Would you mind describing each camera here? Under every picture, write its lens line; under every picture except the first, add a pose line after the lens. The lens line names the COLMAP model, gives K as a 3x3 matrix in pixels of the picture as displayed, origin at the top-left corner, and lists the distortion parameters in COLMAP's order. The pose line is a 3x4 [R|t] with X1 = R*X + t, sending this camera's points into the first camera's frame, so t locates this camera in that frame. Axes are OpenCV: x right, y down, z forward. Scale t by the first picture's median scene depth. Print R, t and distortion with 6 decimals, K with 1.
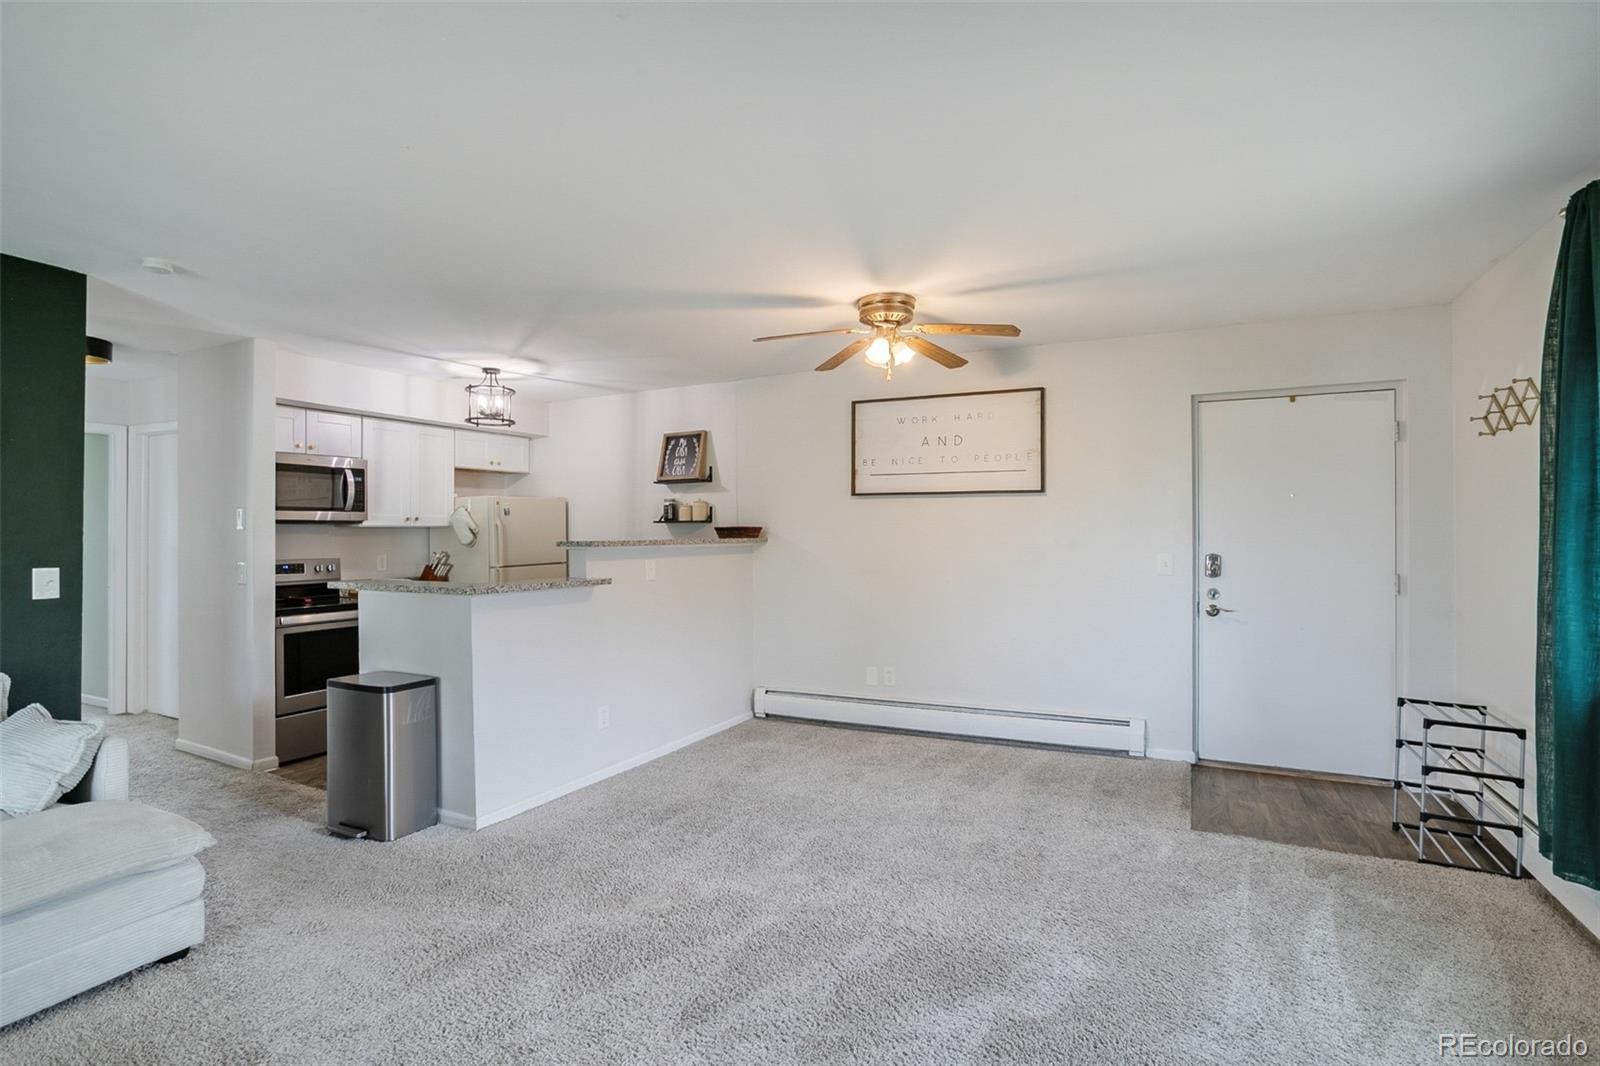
lens RADIAL K [[775.1, 0, 784.9], [0, 775.1, 527.8], [0, 0, 1]] dist [-0.049791, 0.025838]
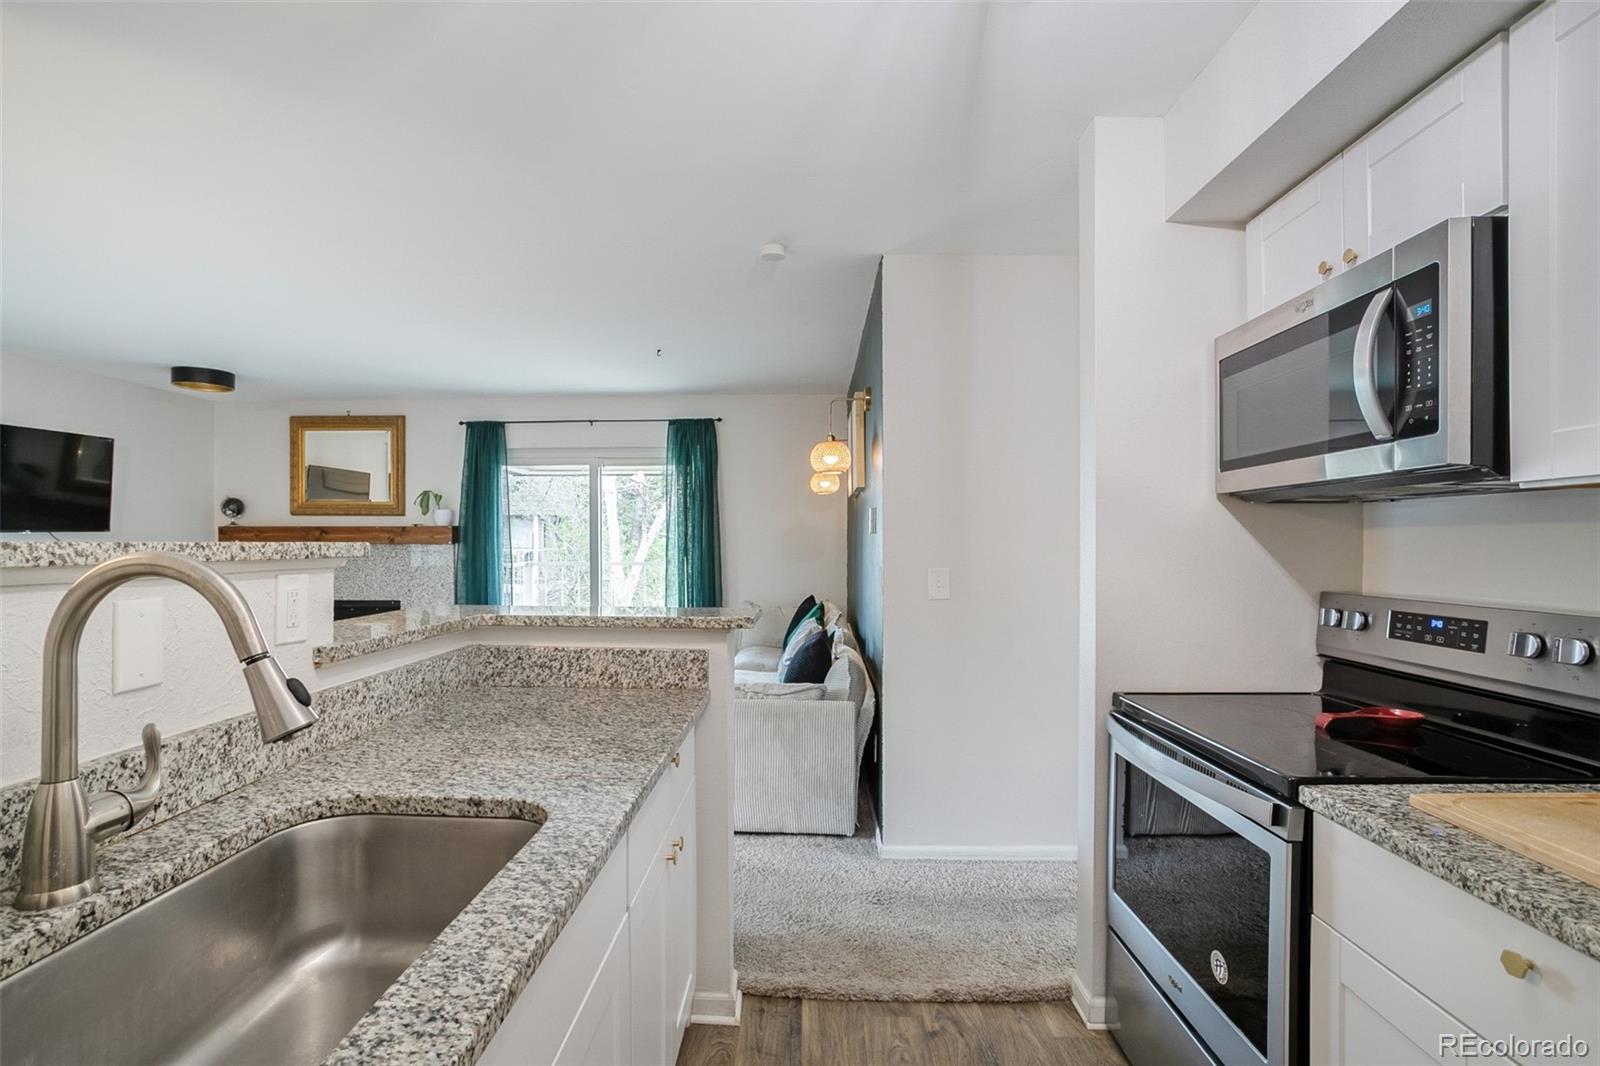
lens RADIAL K [[775.1, 0, 764.2], [0, 775.1, 542.4], [0, 0, 1]] dist [-0.049791, 0.025838]
pose [[-0.910437, 0.002619, -0.413640, -0.252412], [0.004865, 0.999979, -0.004375, 0.015877], [0.413620, -0.005996, -0.910430, 1.155801]]
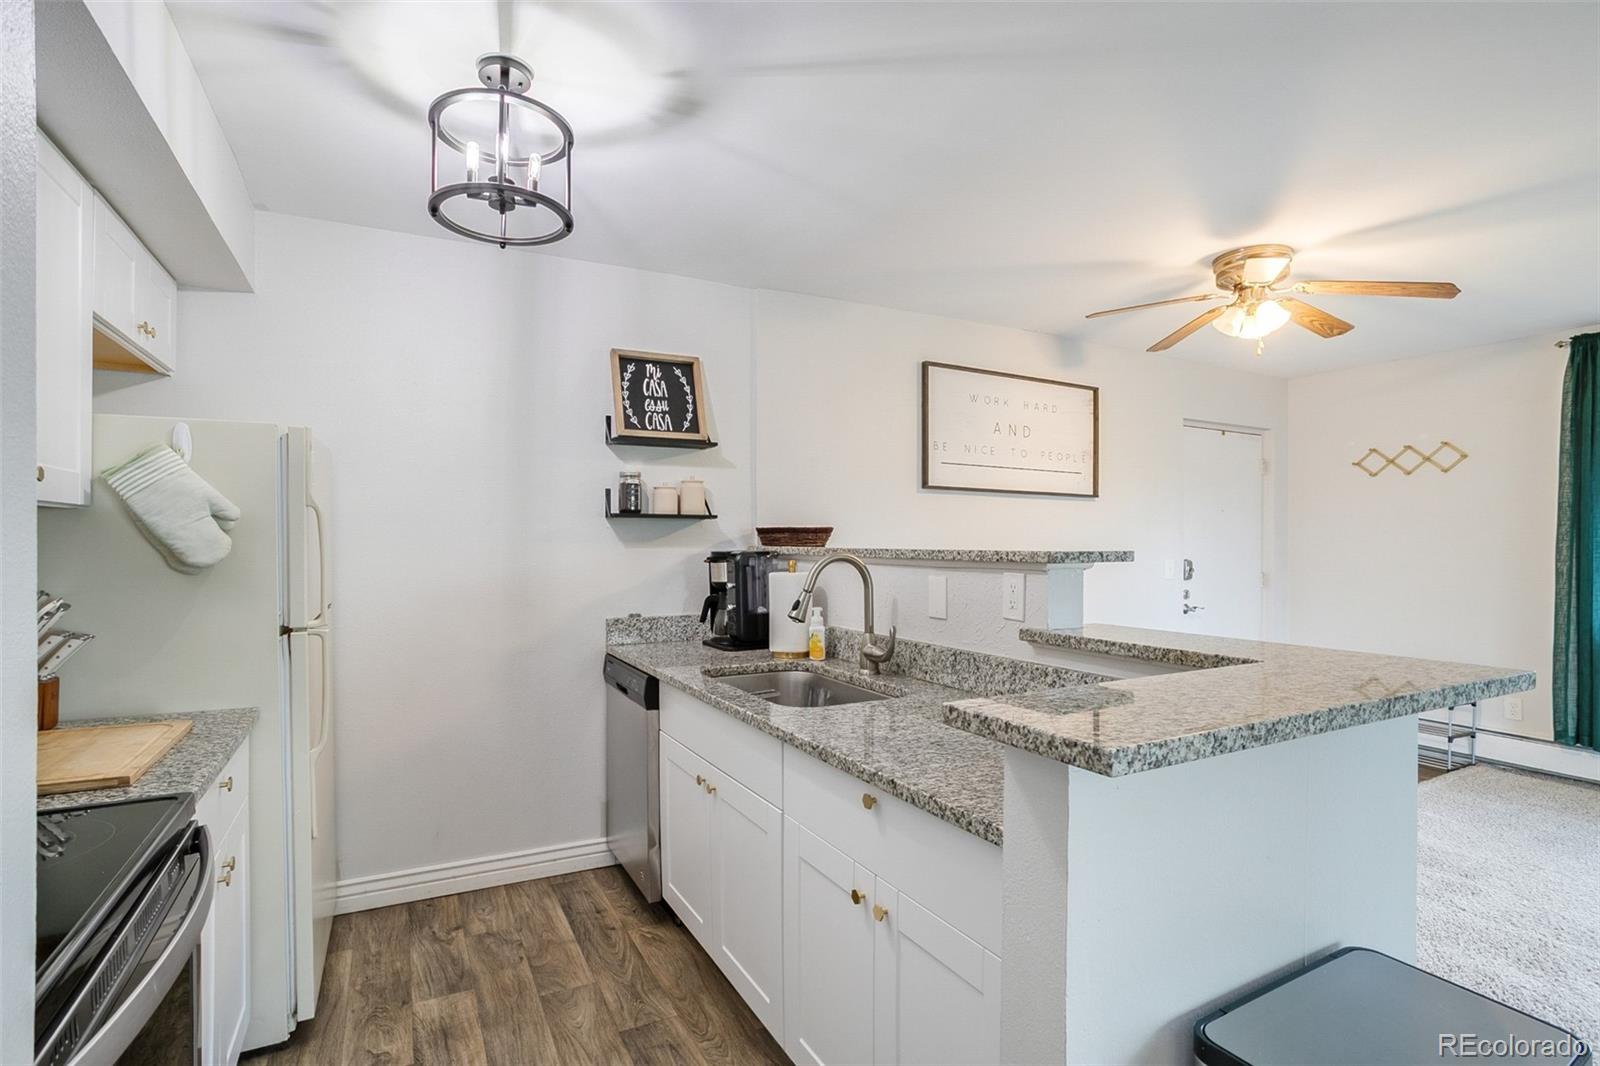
lens RADIAL K [[775.1, 0, 798.1], [0, 775.1, 549.9], [0, 0, 1]] dist [-0.049791, 0.025838]
pose [[0.564040, -0.003758, 0.825739, -0.605388], [-0.008247, 0.999914, 0.010184, 0.010787], [-0.825706, -0.012554, 0.563961, 0.700325]]
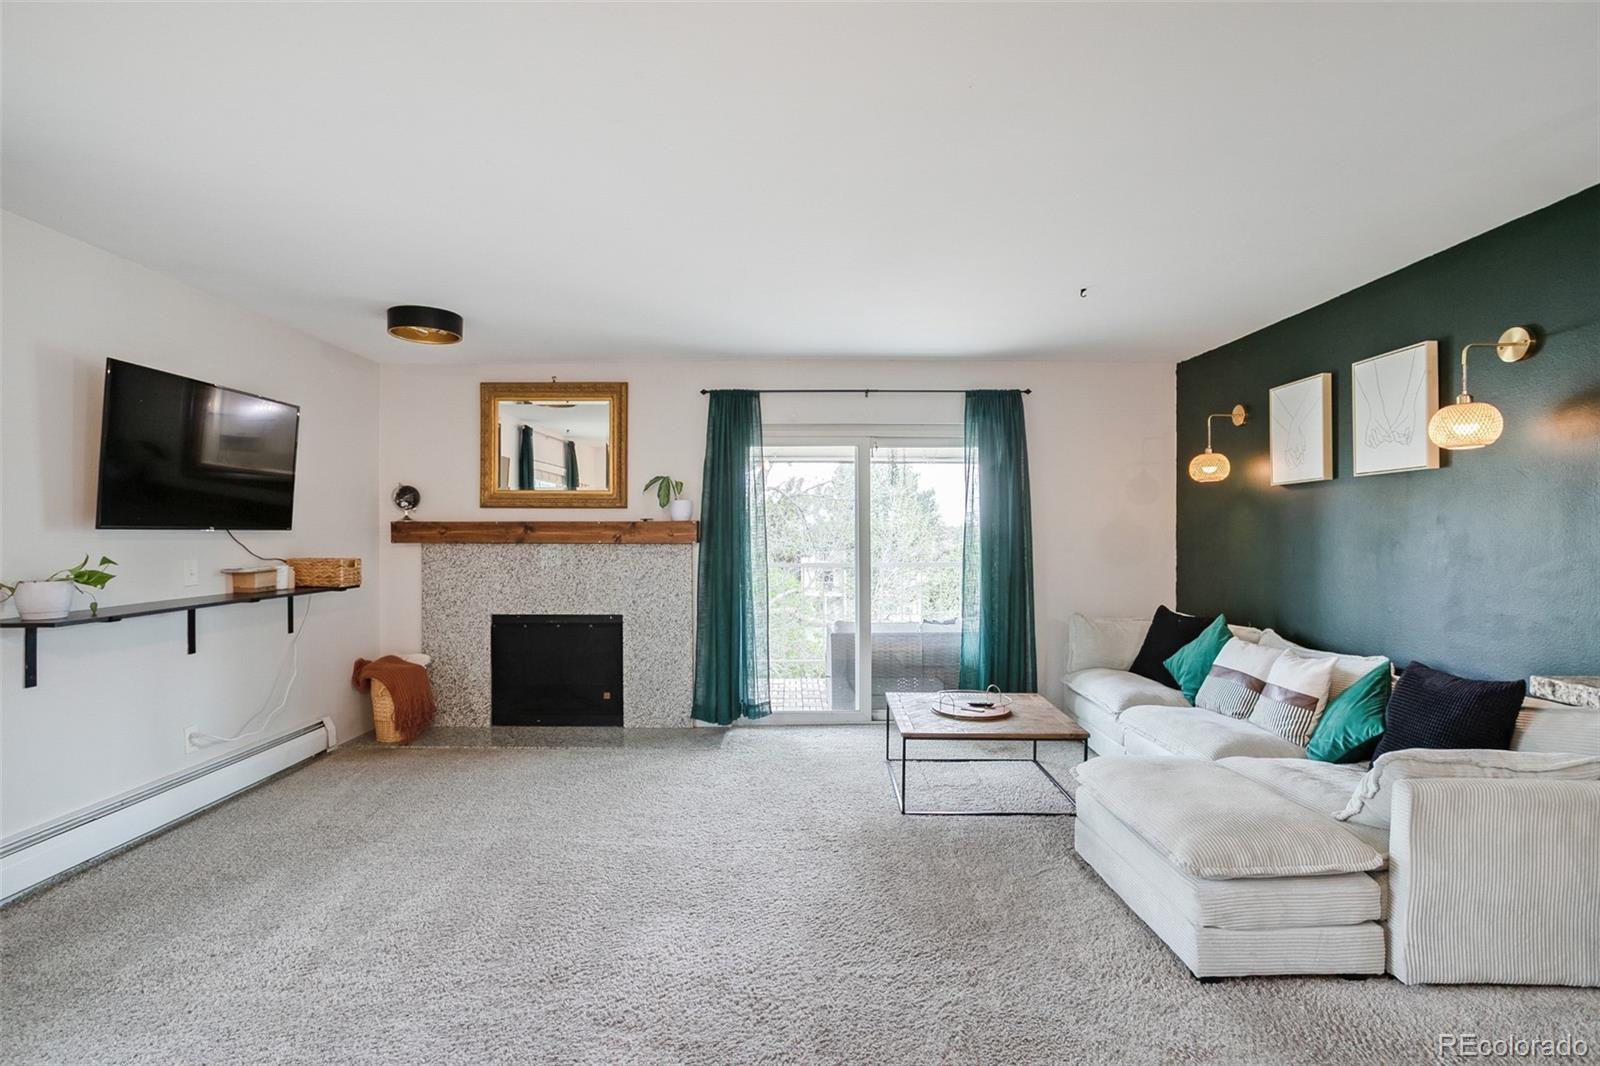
lens RADIAL K [[775.1, 0, 779.2], [0, 775.1, 539.4], [0, 0, 1]] dist [-0.049791, 0.025838]
pose [[-0.893521, 0.004858, -0.448994, 0.046094], [0.006617, 0.999975, -0.002349, 0.007790], [0.448972, -0.005070, -0.893532, 0.752040]]
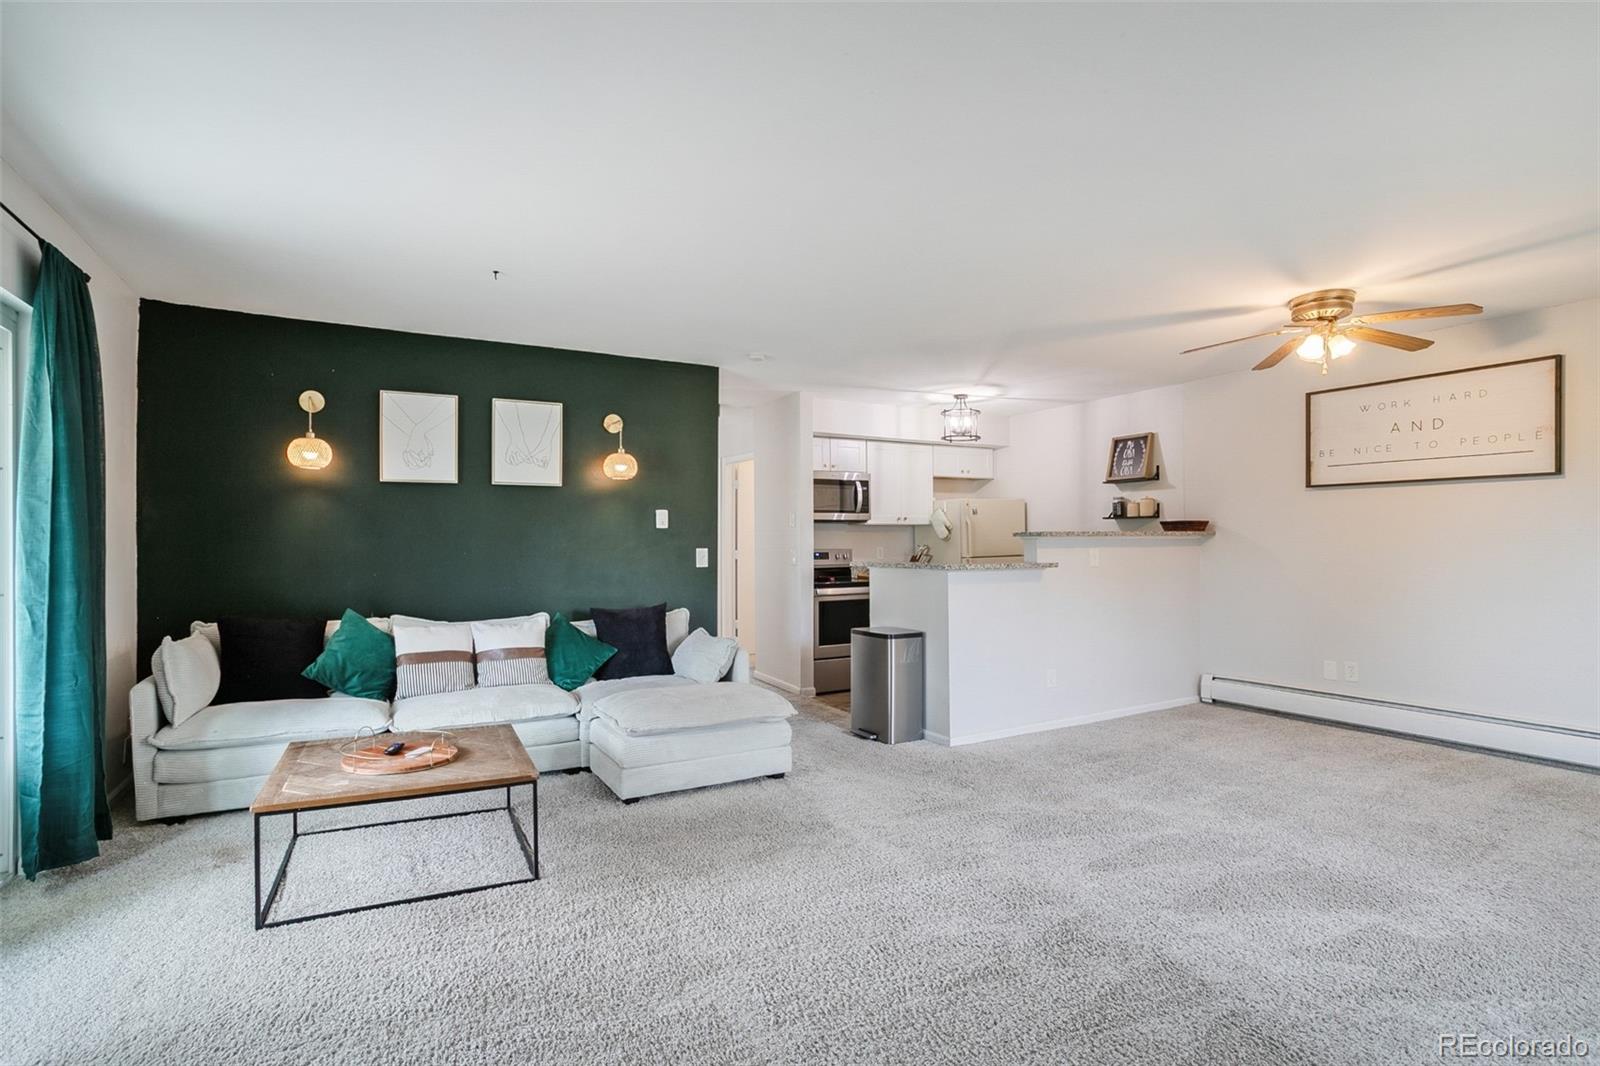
lens RADIAL K [[775.1, 0, 792.2], [0, 775.1, 547.5], [0, 0, 1]] dist [-0.049791, 0.025838]
pose [[0.835498, 0.003201, -0.549484, 0.073713], [0.006795, 0.999846, 0.016156, 0.015773], [0.549451, -0.017232, 0.835348, -0.189411]]
